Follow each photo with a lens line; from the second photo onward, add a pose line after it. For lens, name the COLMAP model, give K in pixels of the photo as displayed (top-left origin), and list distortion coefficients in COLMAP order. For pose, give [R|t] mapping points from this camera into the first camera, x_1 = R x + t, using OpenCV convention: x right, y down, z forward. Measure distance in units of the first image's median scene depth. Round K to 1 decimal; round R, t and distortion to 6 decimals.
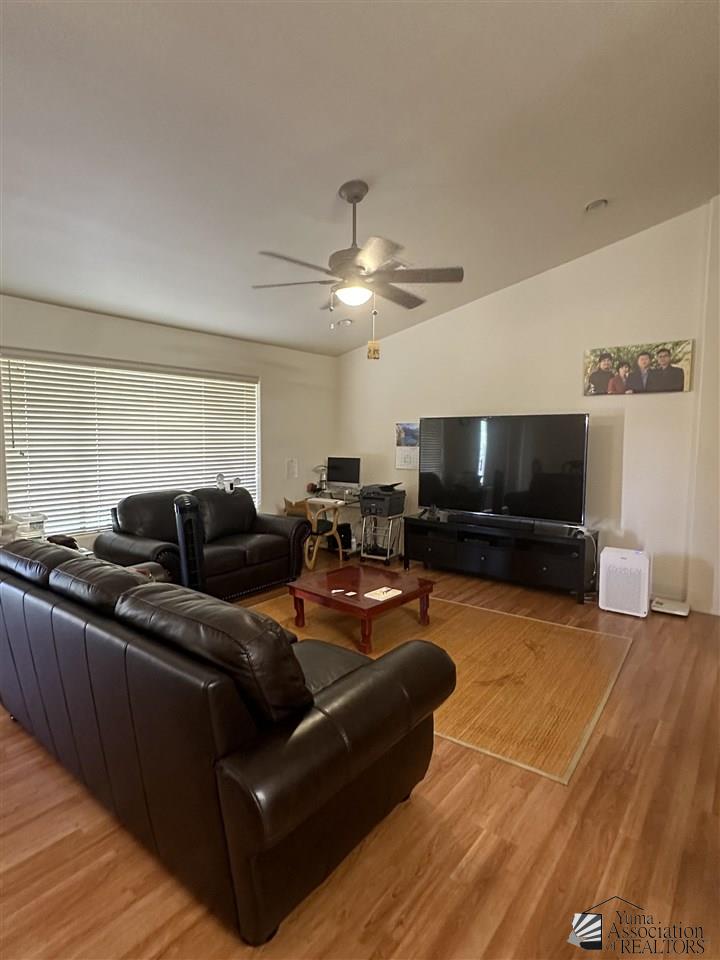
lens RADIAL K [[495.2, 0, 360.0], [0, 495.2, 480.0], [0, 0, 1]] dist [-0.000545, -0.000248]
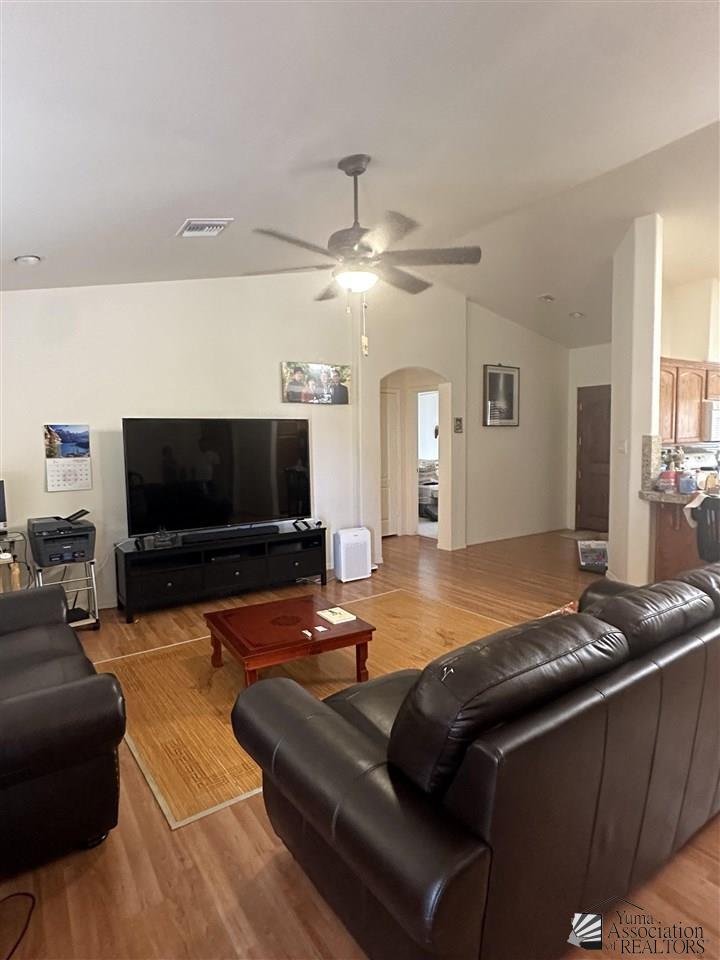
lens RADIAL K [[533.8, 0, 360.0], [0, 533.8, 480.0], [0, 0, 1]] dist [0.002087, 0.000518]
pose [[0.297590, -0.084294, 0.950965, -0.666265], [0.099497, 0.993408, 0.056920, -0.051736], [-0.949495, 0.077680, 0.304015, 0.513441]]
